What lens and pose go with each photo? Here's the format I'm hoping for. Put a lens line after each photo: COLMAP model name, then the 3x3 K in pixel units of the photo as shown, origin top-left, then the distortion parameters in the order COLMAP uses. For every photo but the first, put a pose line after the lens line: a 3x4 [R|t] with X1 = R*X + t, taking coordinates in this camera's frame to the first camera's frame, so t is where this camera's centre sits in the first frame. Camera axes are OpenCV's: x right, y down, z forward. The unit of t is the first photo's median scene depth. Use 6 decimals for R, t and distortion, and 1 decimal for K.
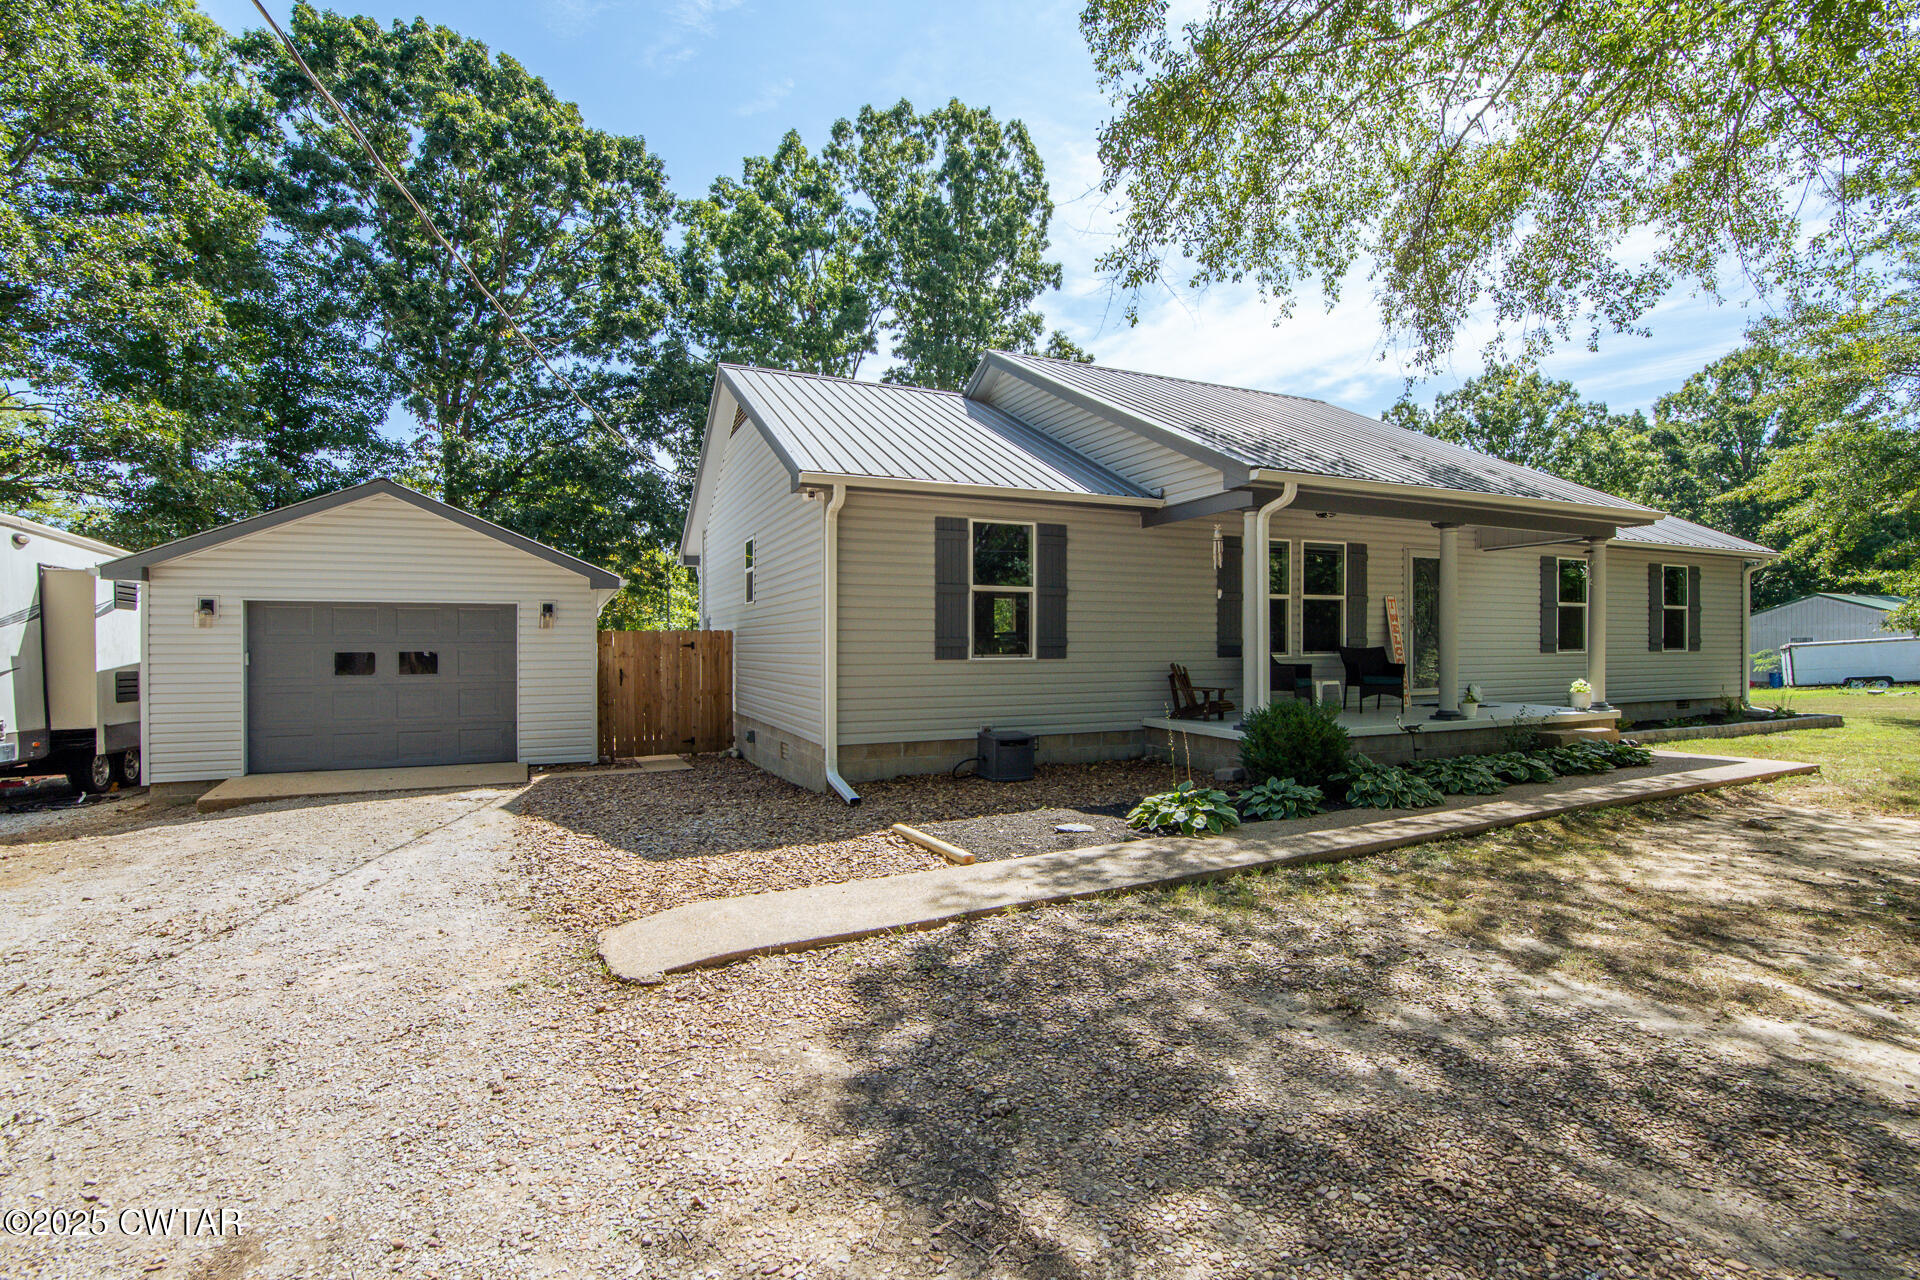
lens RADIAL K [[928.1, 0, 968.1], [0, 928.1, 646.4], [0, 0, 1]] dist [-0.016483, 0.002112]
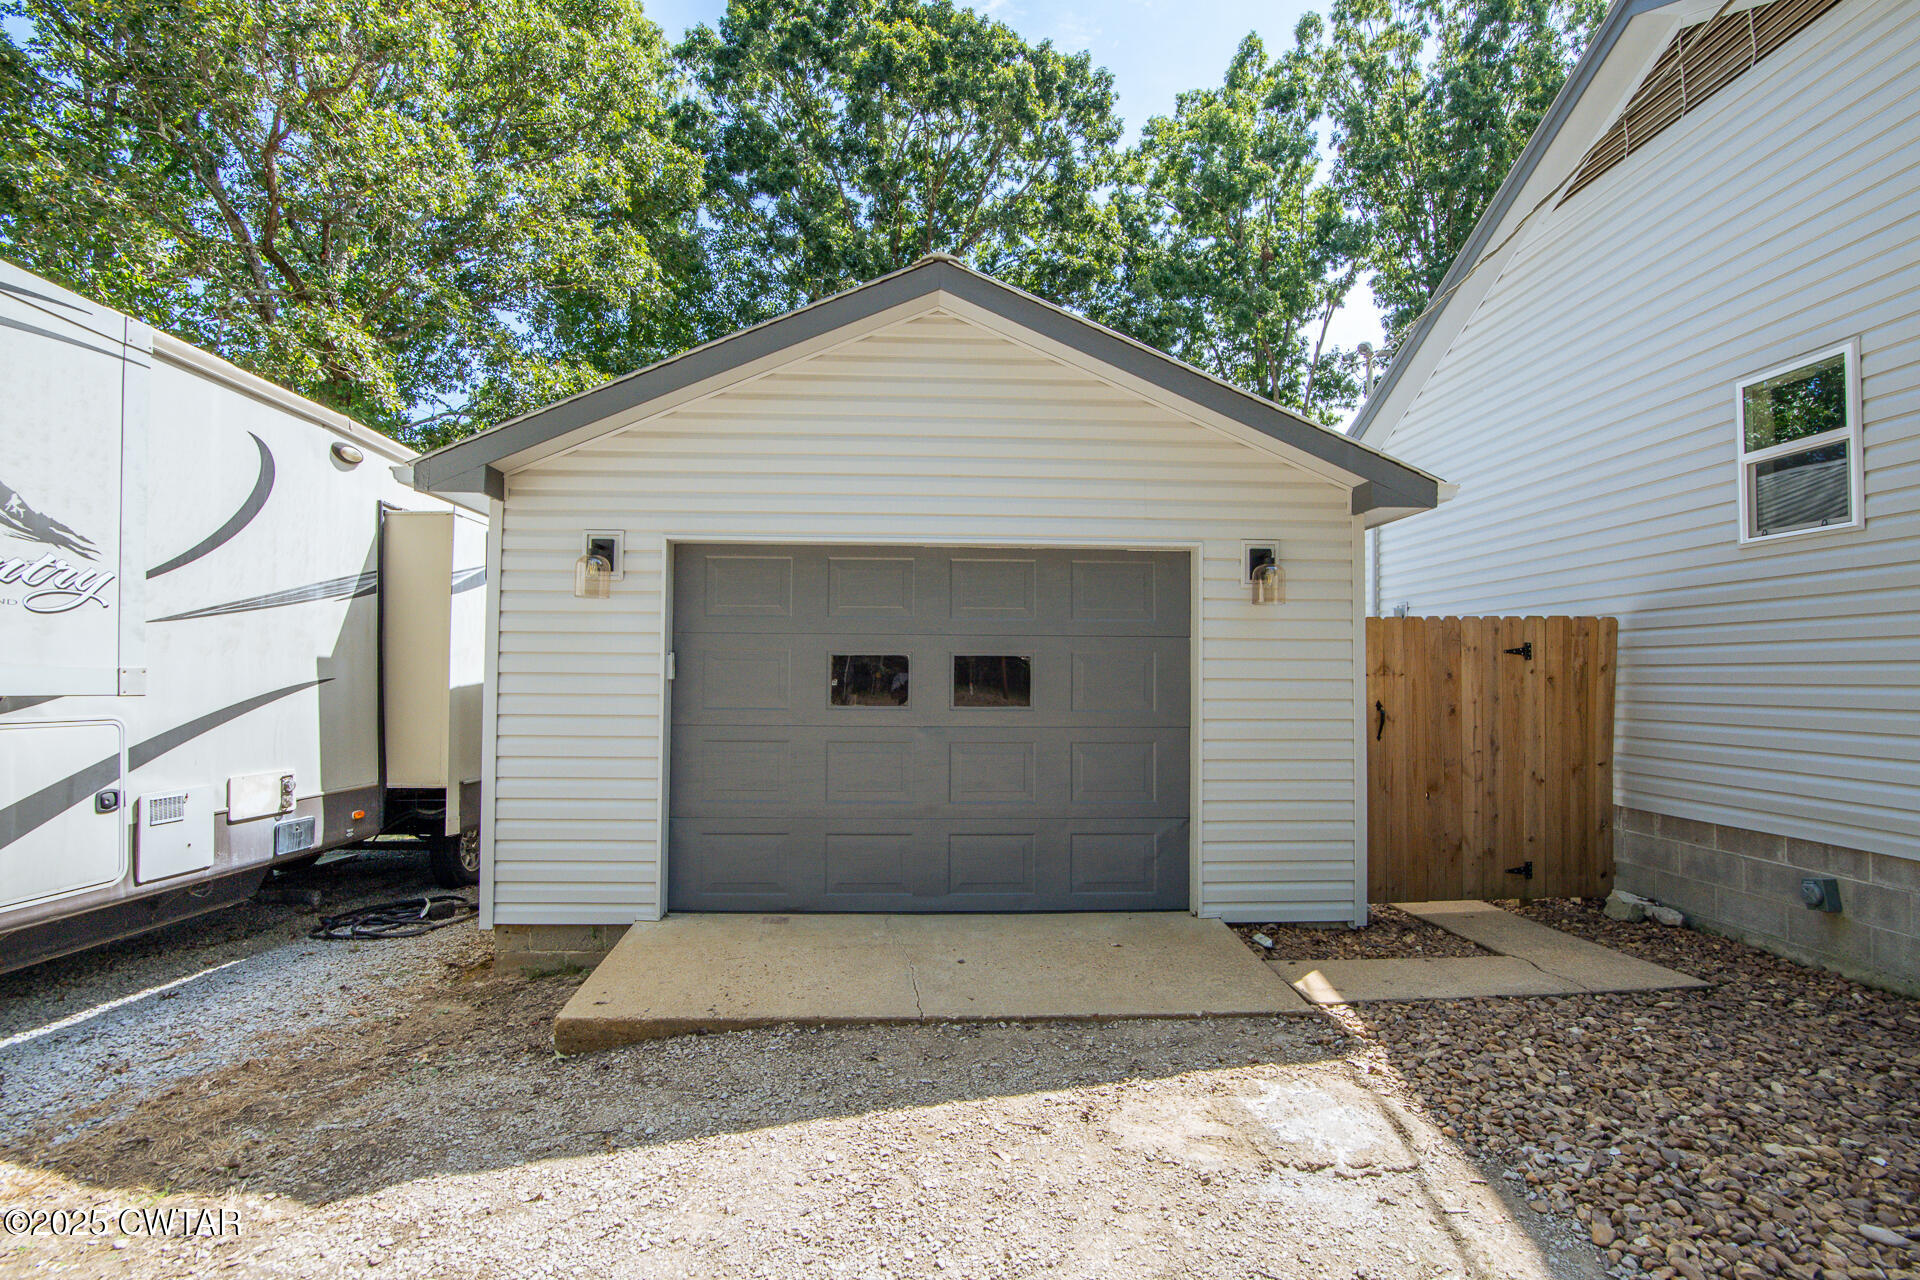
lens RADIAL K [[928.1, 0, 962.9], [0, 928.1, 644.9], [0, 0, 1]] dist [-0.016483, 0.002112]
pose [[0.934488, -0.000606, -0.355995, -0.431044], [-0.012486, 0.999327, -0.034478, 0.015898], [0.355777, 0.036665, 0.933851, 0.552808]]
